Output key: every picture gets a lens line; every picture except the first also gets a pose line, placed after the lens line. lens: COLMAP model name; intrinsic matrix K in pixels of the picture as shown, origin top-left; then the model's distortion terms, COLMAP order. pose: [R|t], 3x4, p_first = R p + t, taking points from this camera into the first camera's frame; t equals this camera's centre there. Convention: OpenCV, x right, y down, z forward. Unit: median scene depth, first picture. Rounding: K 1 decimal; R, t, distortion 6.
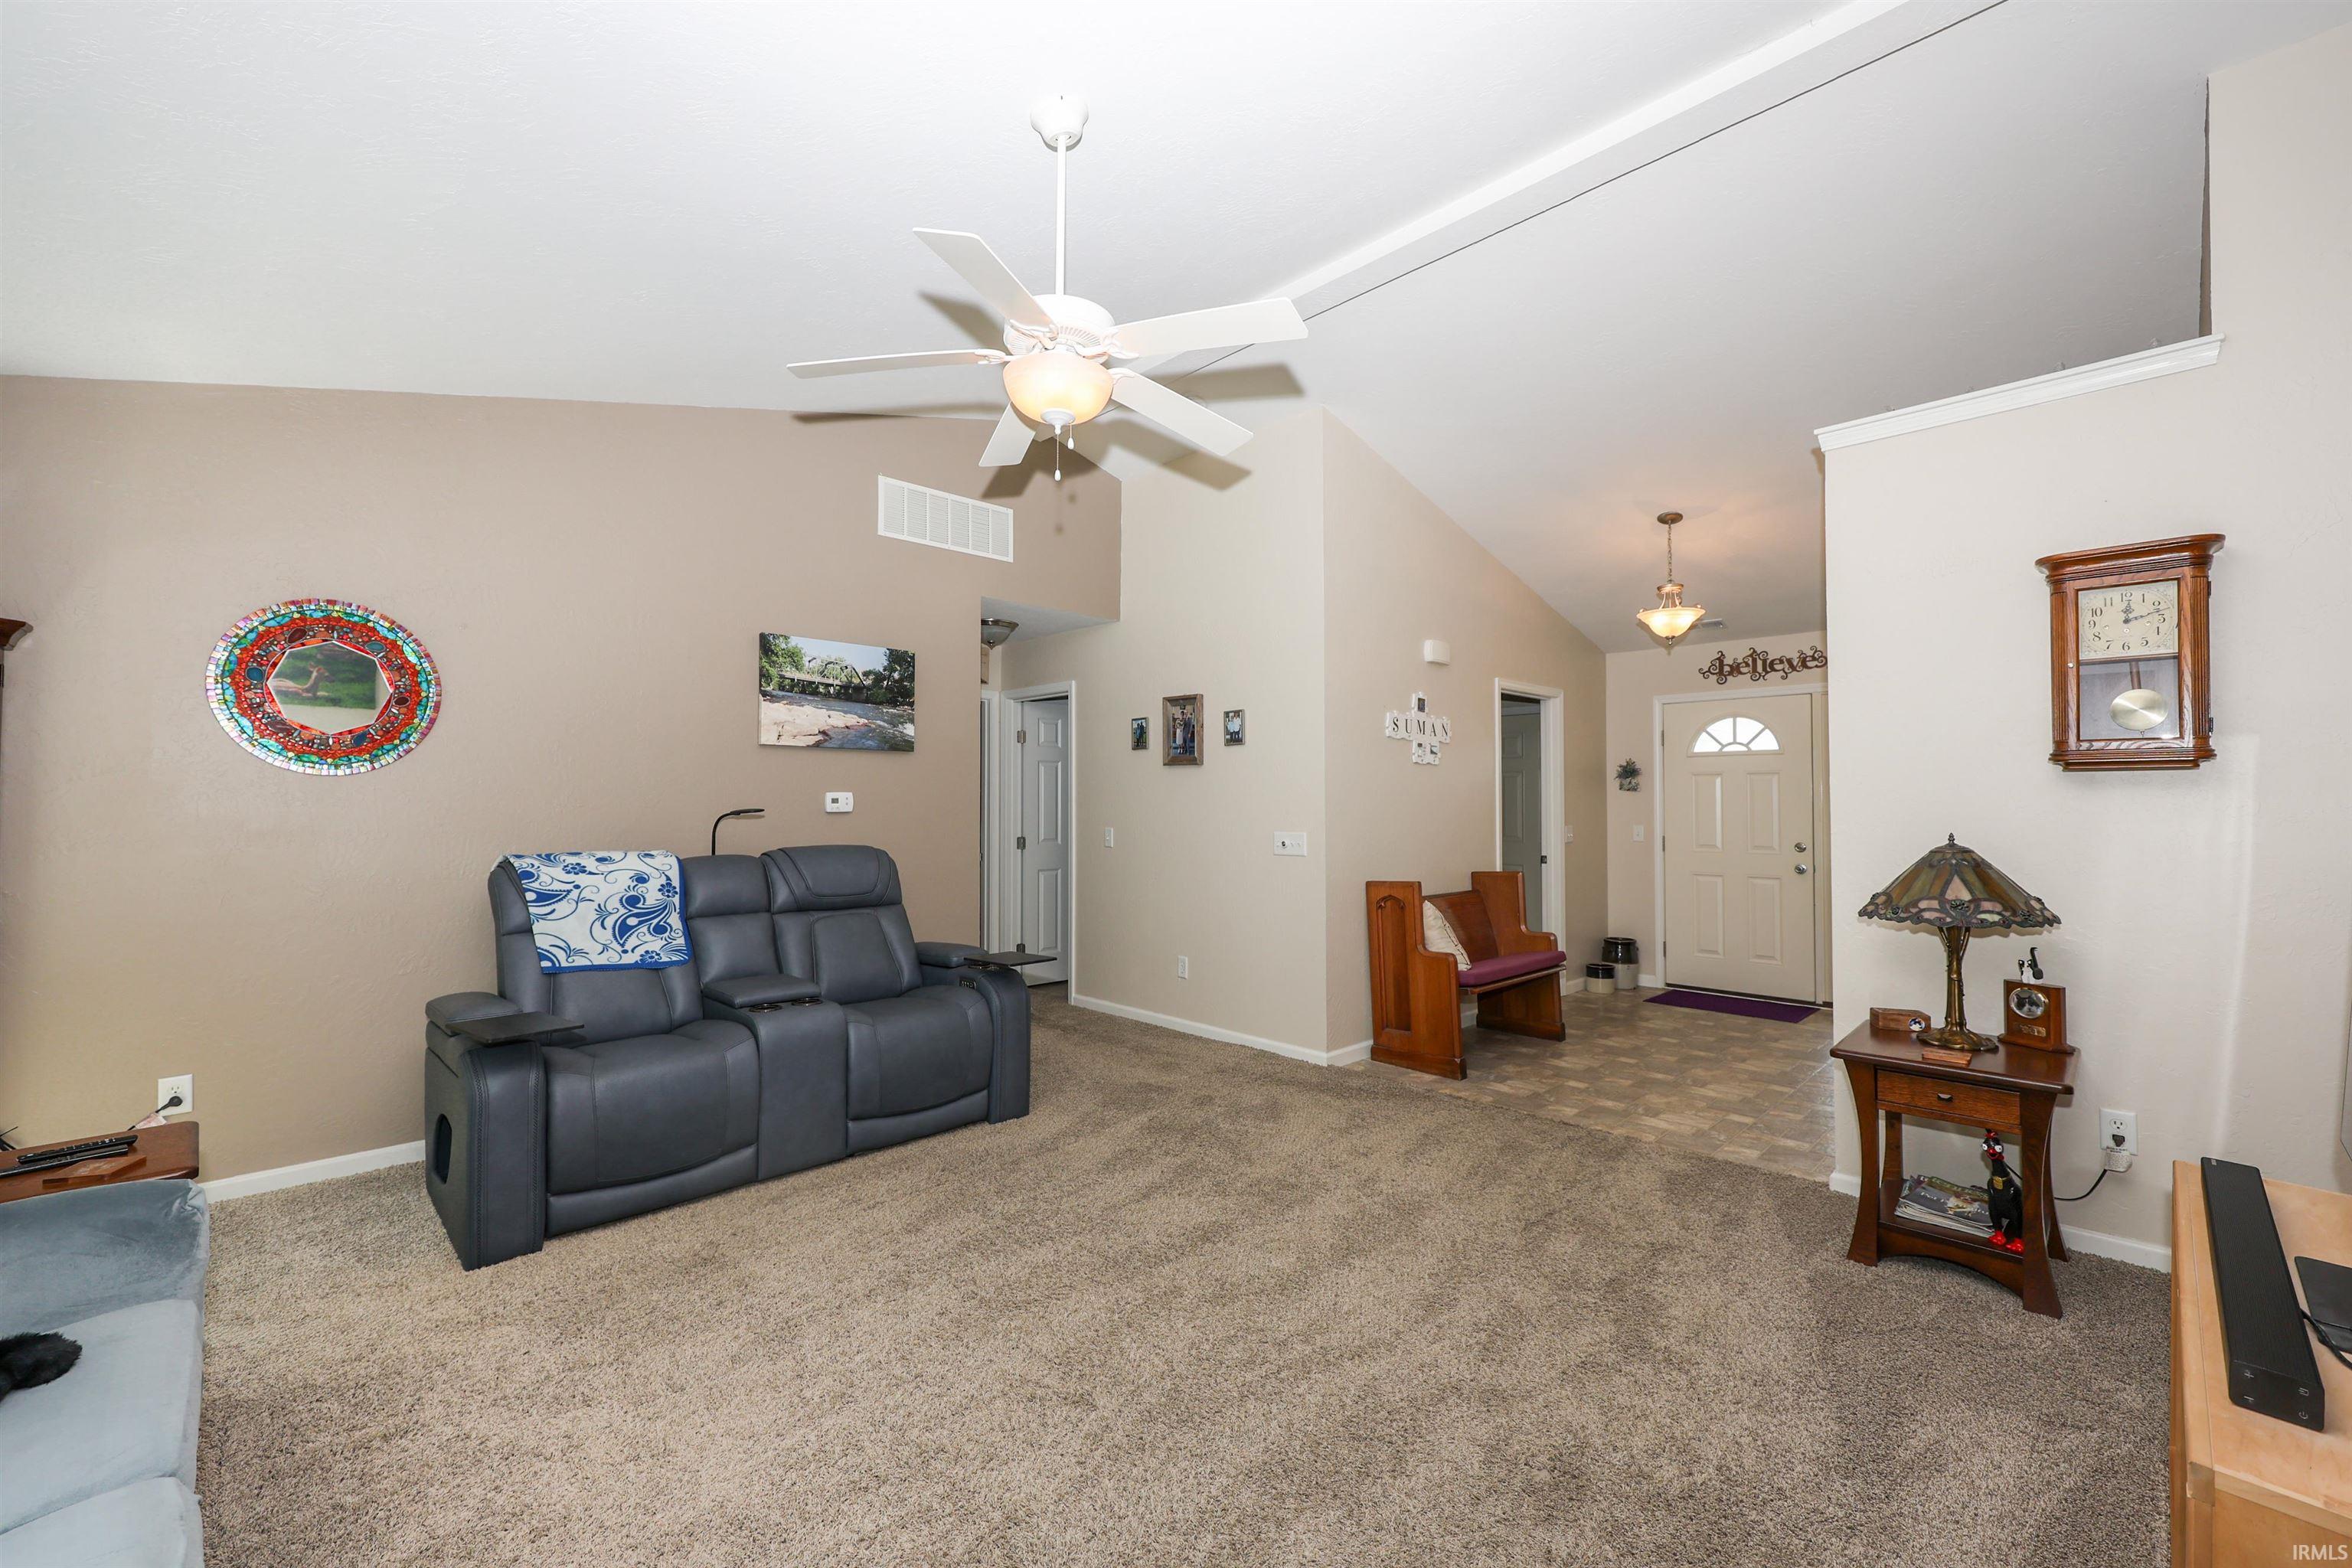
lens RADIAL K [[949.6, 0, 1184.9], [0, 949.6, 778.9], [0, 0, 1]] dist [0.009582, -0.000187]
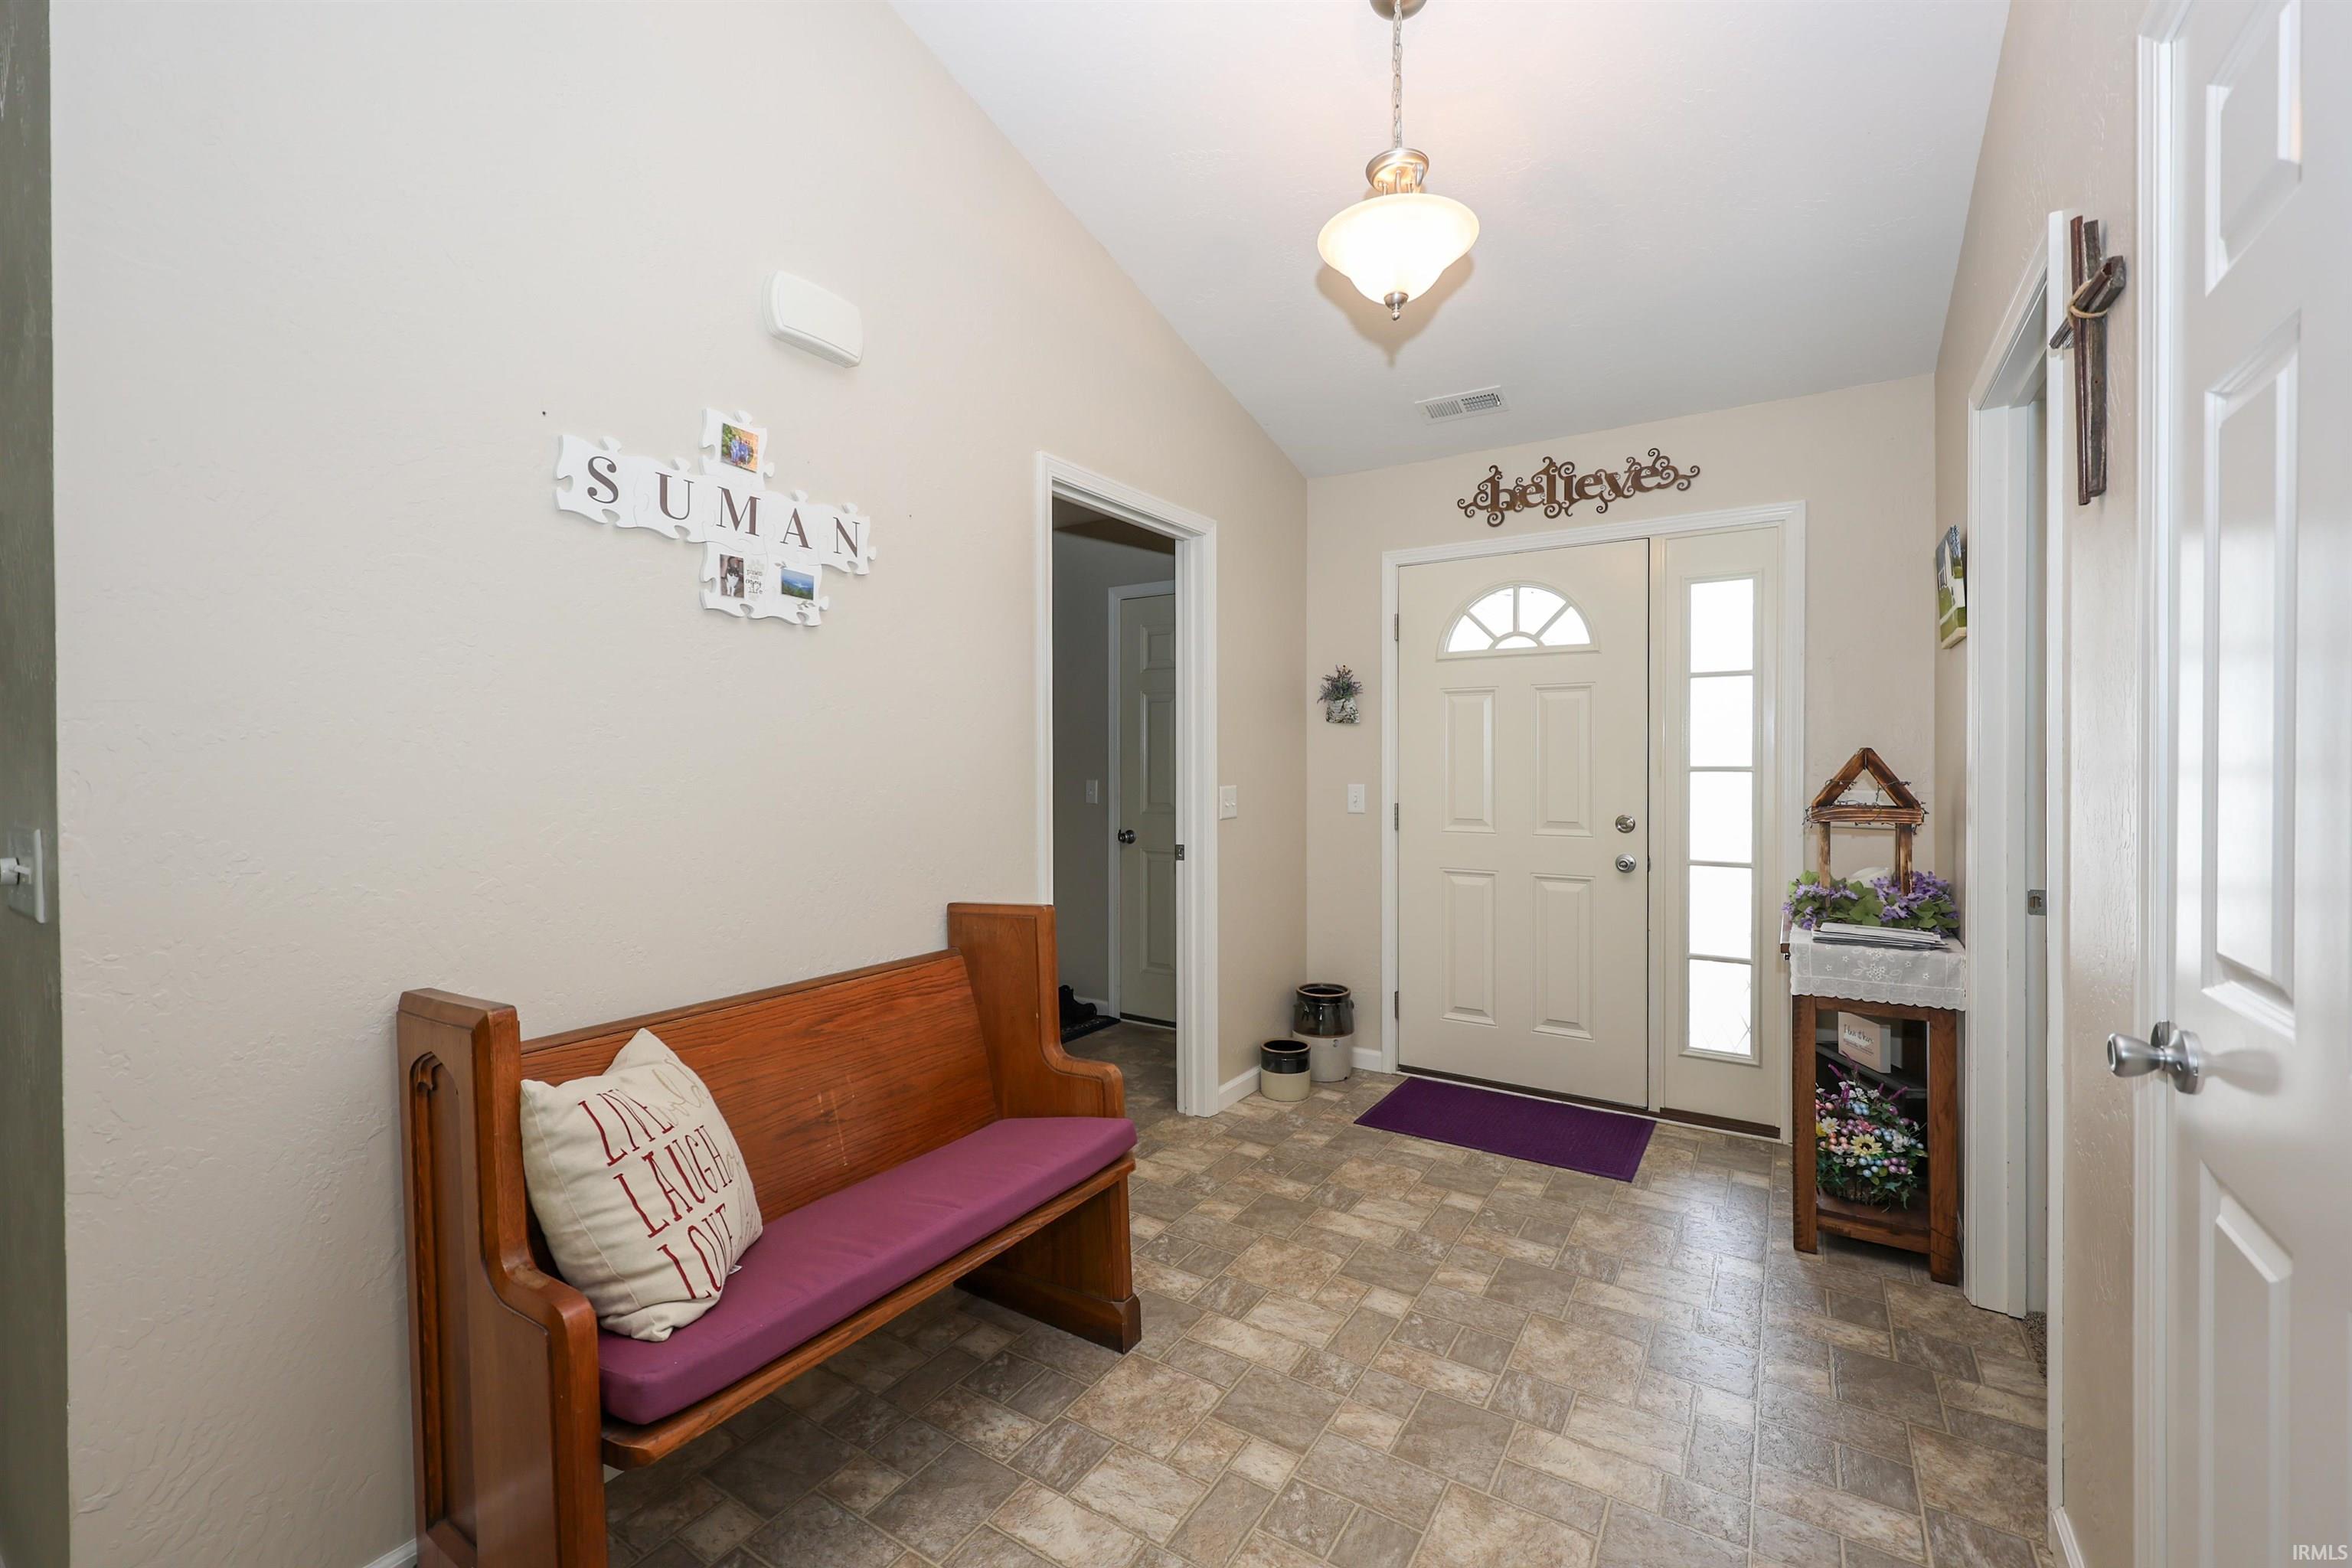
lens RADIAL K [[949.6, 0, 1161.4], [0, 949.6, 800.2], [0, 0, 1]] dist [0.009582, -0.000187]
pose [[0.979826, -0.018348, 0.199007, 0.265161], [0.007532, 0.998460, 0.054970, 0.027138], [-0.199709, -0.052362, 0.978455, 0.498591]]
